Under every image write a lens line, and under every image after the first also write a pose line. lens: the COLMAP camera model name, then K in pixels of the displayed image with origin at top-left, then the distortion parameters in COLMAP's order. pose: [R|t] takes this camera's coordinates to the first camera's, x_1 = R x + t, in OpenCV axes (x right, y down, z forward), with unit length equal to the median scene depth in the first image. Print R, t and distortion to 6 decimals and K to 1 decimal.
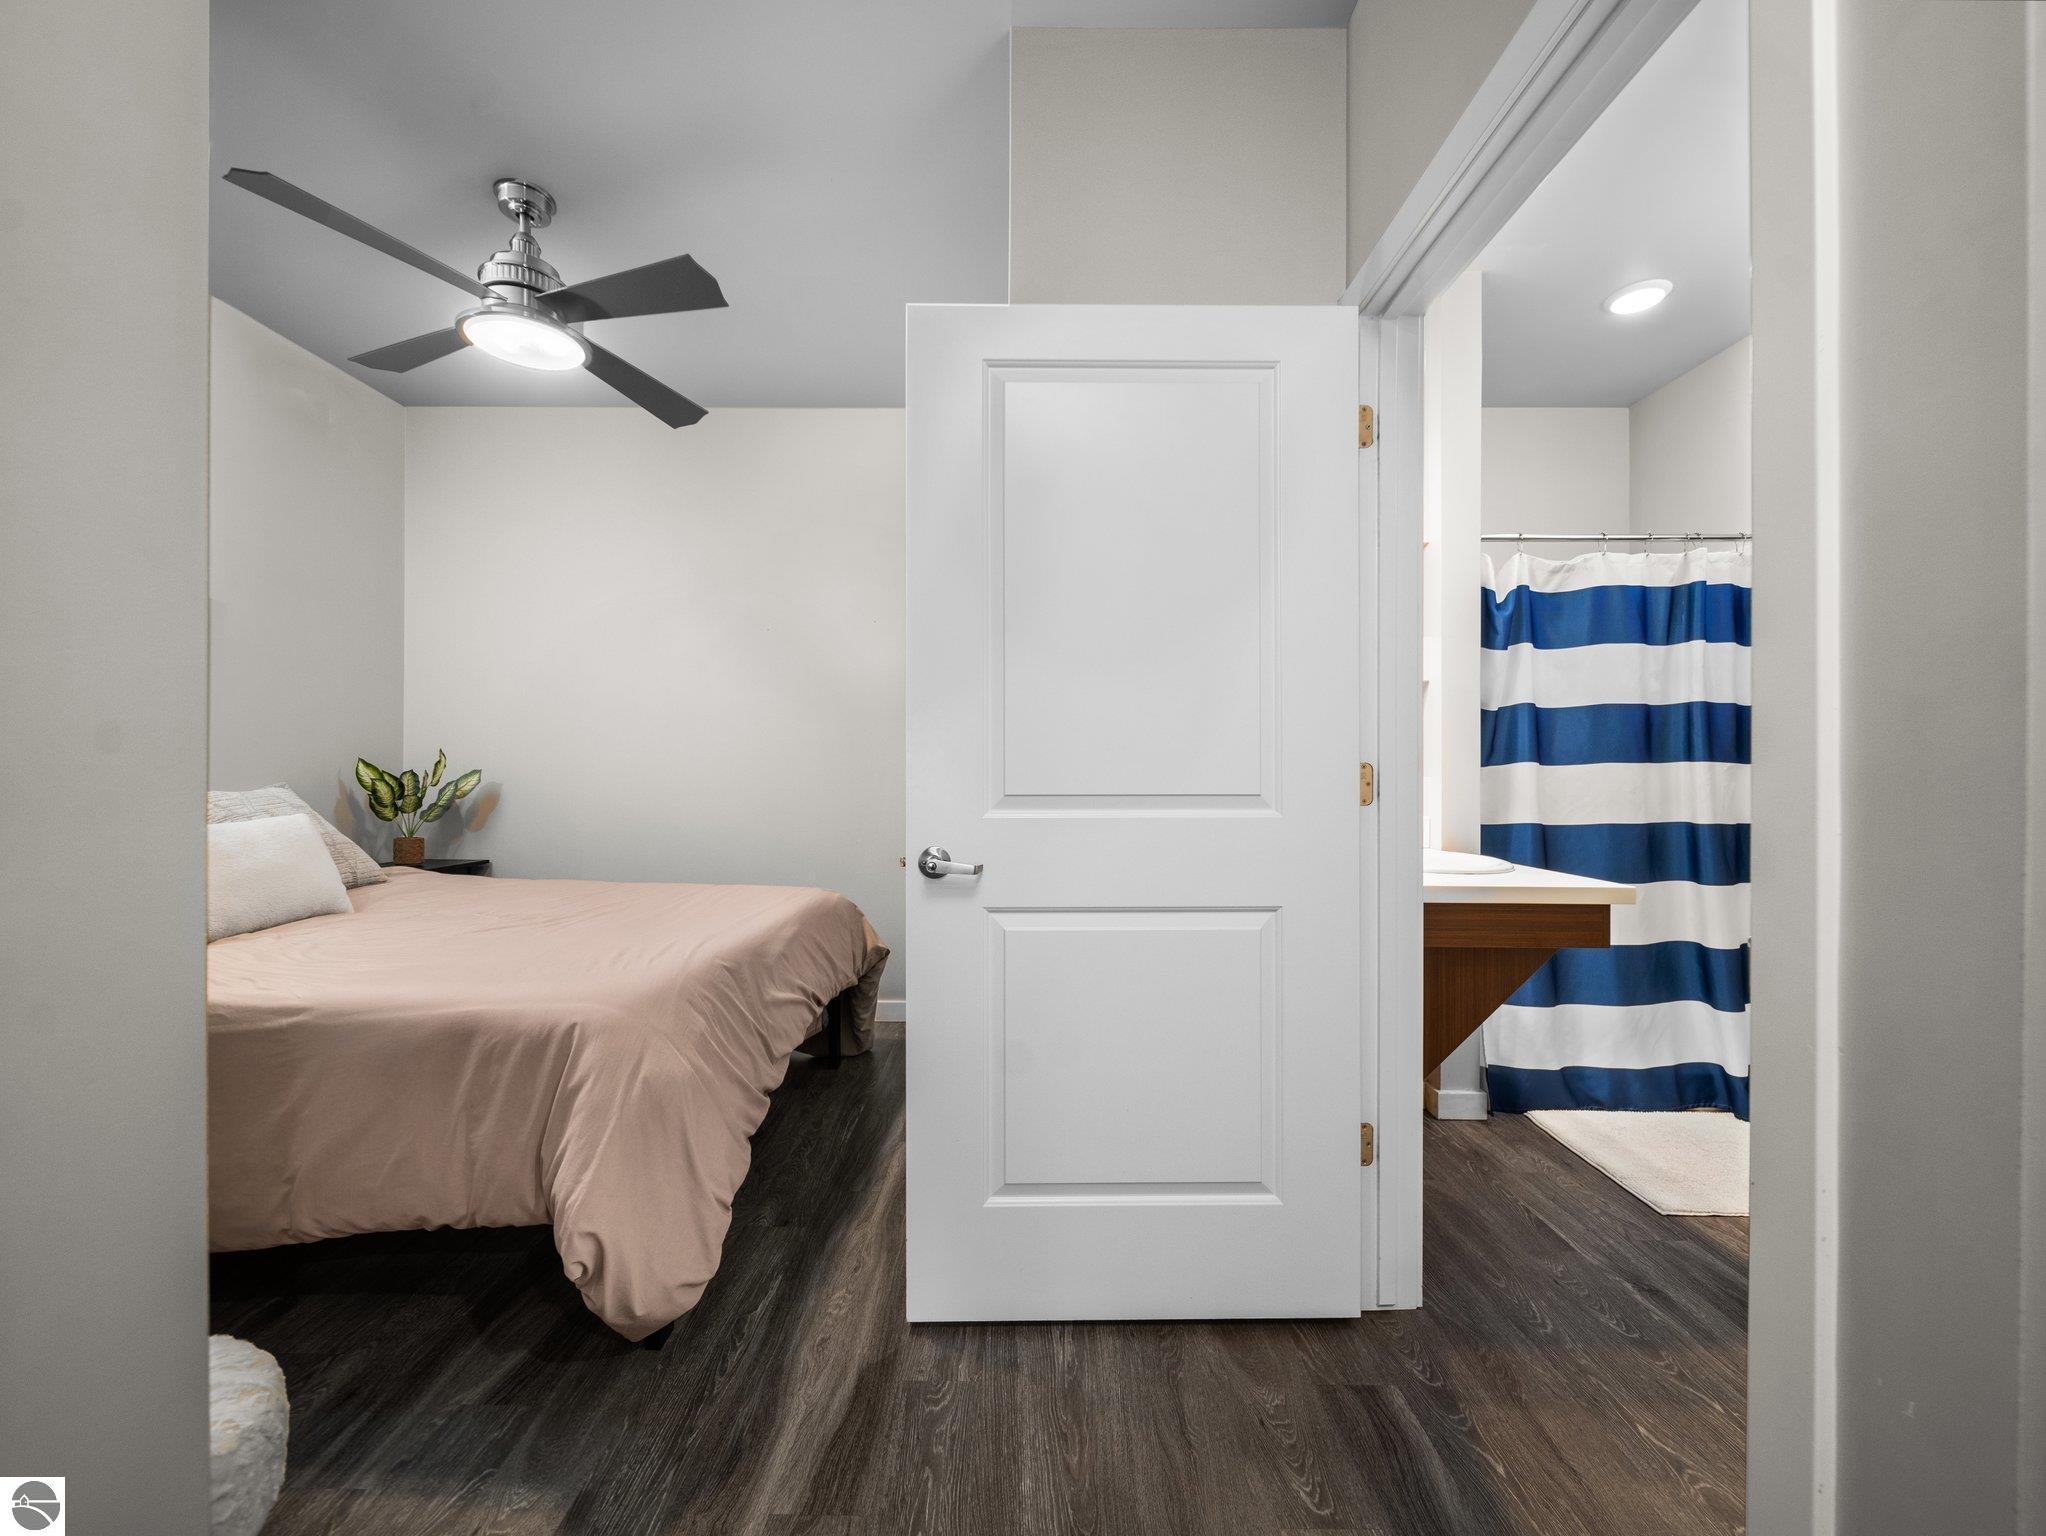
lens RADIAL K [[810.3, 0, 1023.0], [0, 810.3, 768.0], [0, 0, 1]] dist [-0.001139, -0.000067]
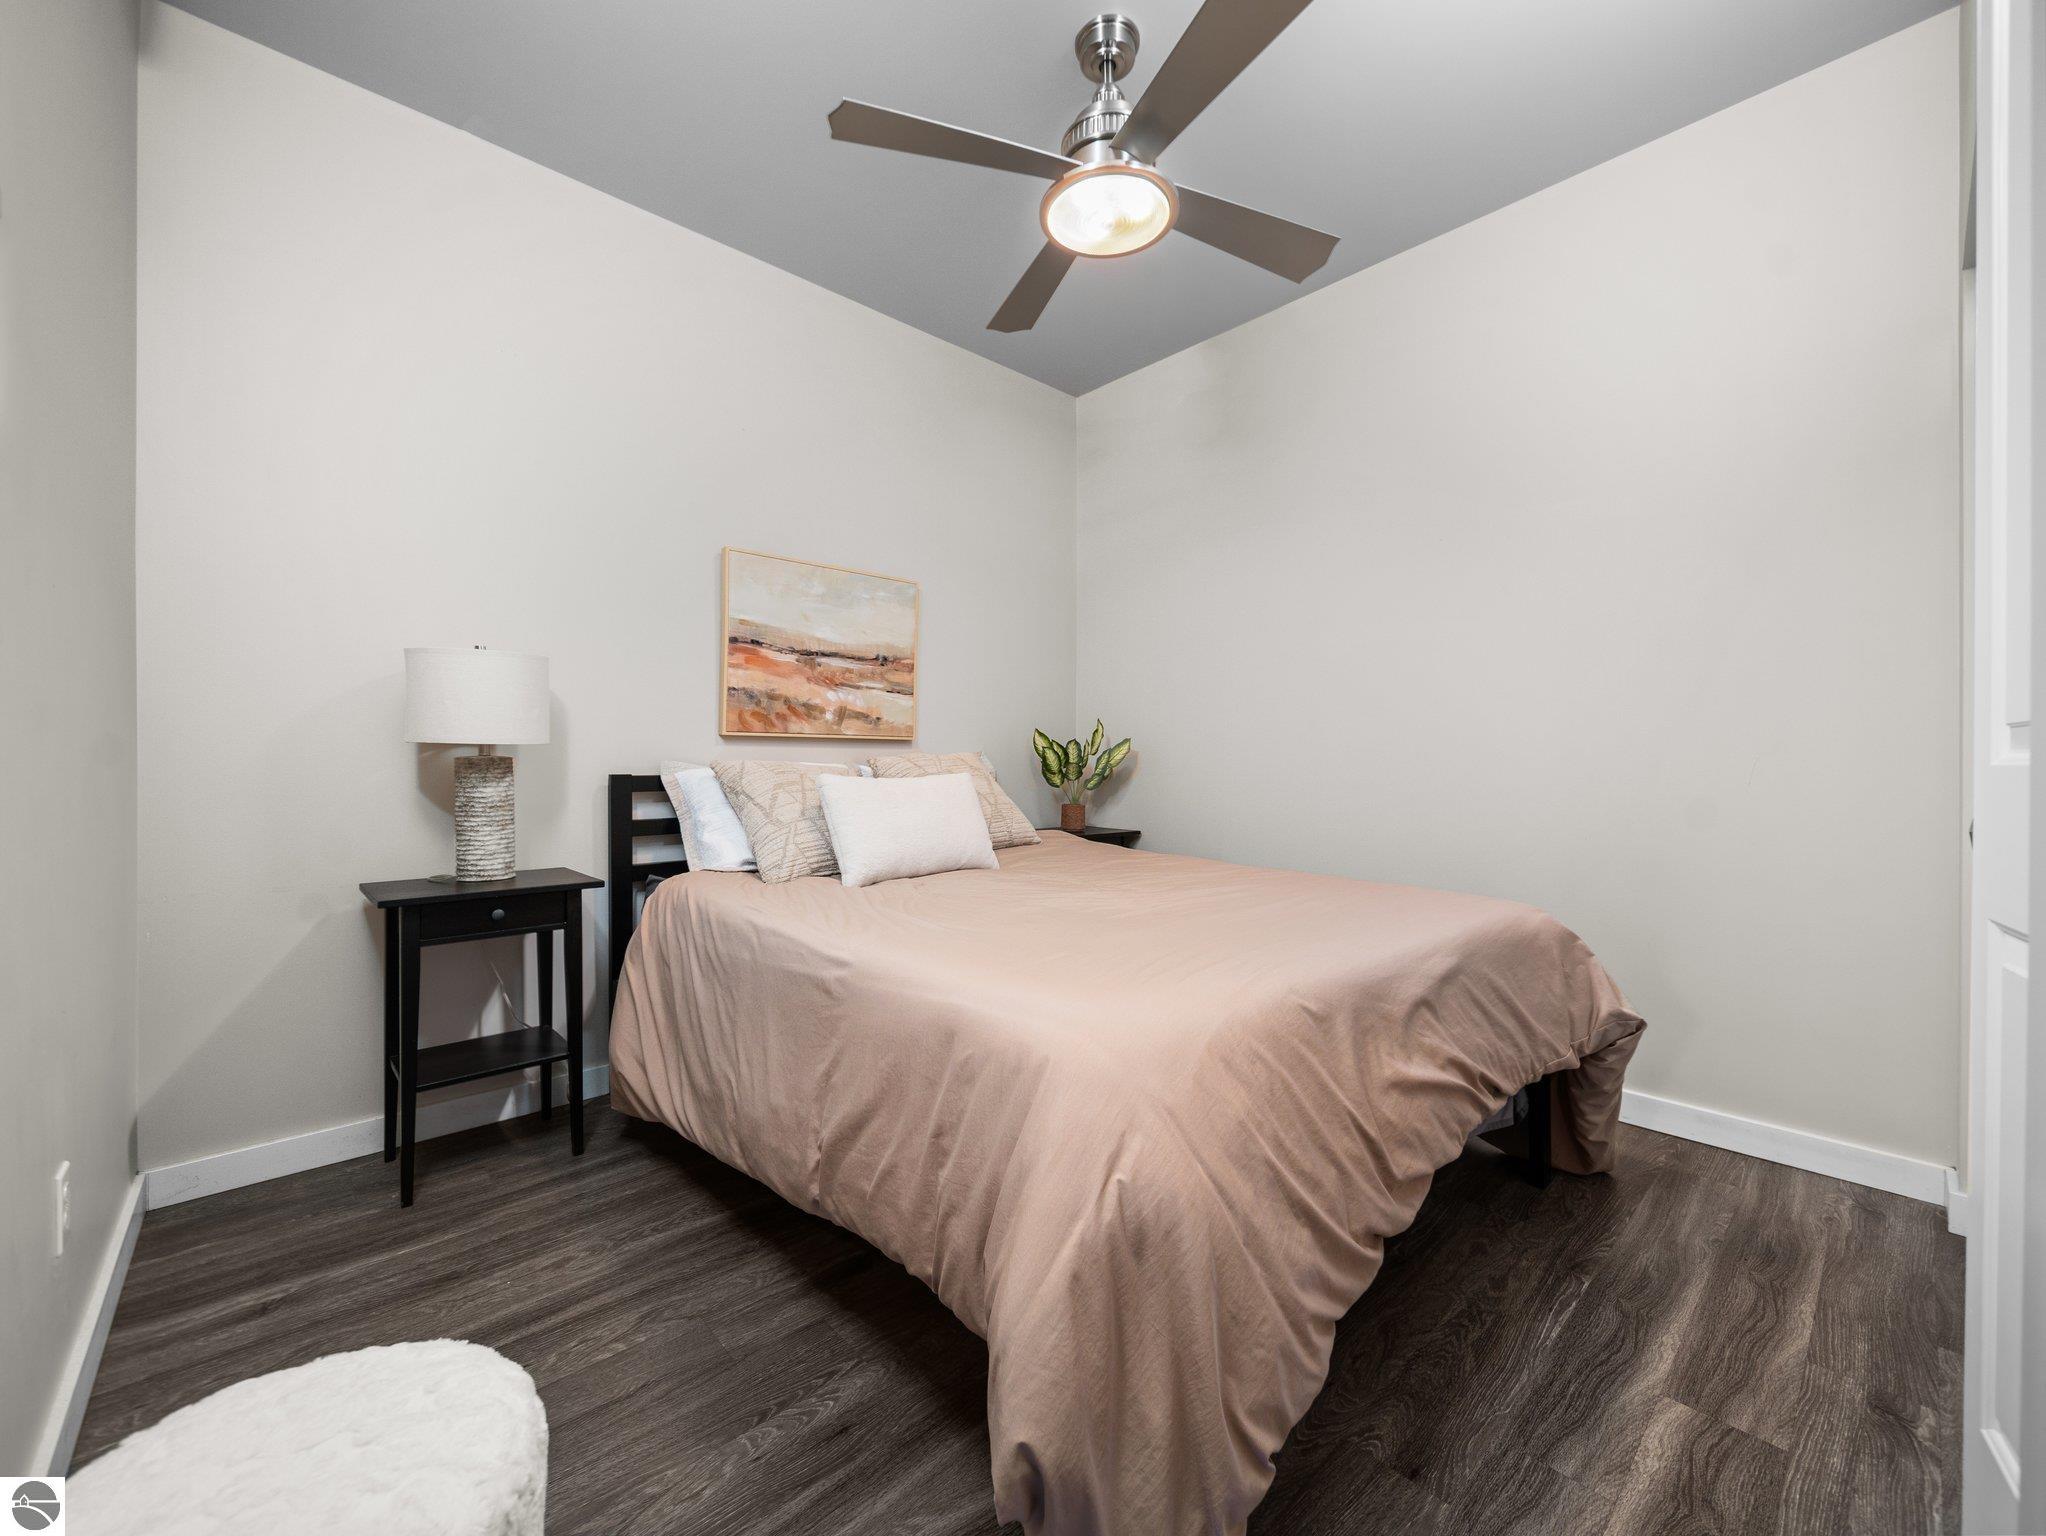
lens RADIAL K [[810.3, 0, 1023.0], [0, 810.3, 768.0], [0, 0, 1]] dist [-0.001139, -0.000067]
pose [[0.676923, 0.001135, -0.736053, -0.042387], [0.003623, 0.999982, 0.004875, 0.040774], [0.736045, -0.005967, 0.676906, 0.297857]]
